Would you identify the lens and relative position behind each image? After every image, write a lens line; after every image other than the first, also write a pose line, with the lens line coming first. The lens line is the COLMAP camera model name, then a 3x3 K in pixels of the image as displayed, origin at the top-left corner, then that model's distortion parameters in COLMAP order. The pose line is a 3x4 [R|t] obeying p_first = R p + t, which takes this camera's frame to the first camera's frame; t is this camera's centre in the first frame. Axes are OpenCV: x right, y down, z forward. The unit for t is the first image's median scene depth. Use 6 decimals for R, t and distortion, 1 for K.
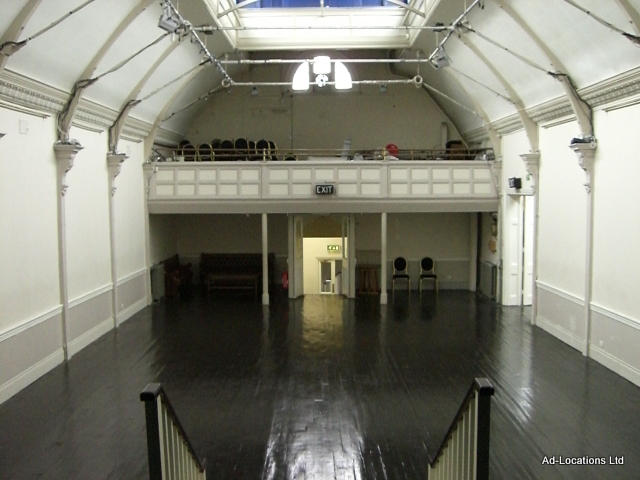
lens RADIAL K [[712.3, 0, 317.5], [0, 712.3, 243.3], [0, 0, 1]] dist [-0.171060, 0.000000]
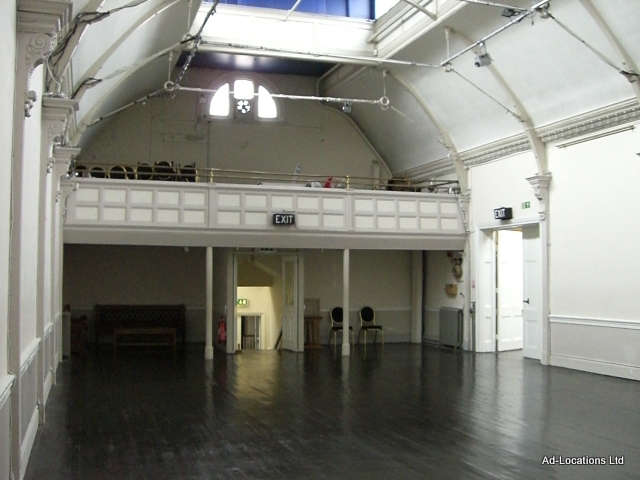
lens RADIAL K [[712.3, 0, 314.7], [0, 712.3, 243.2], [0, 0, 1]] dist [-0.171060, 0.000000]
pose [[0.951853, 0.024104, 0.305606, -0.211419], [0.013073, 0.992805, -0.119024, 0.053279], [-0.306276, 0.117289, 0.944690, 0.193574]]
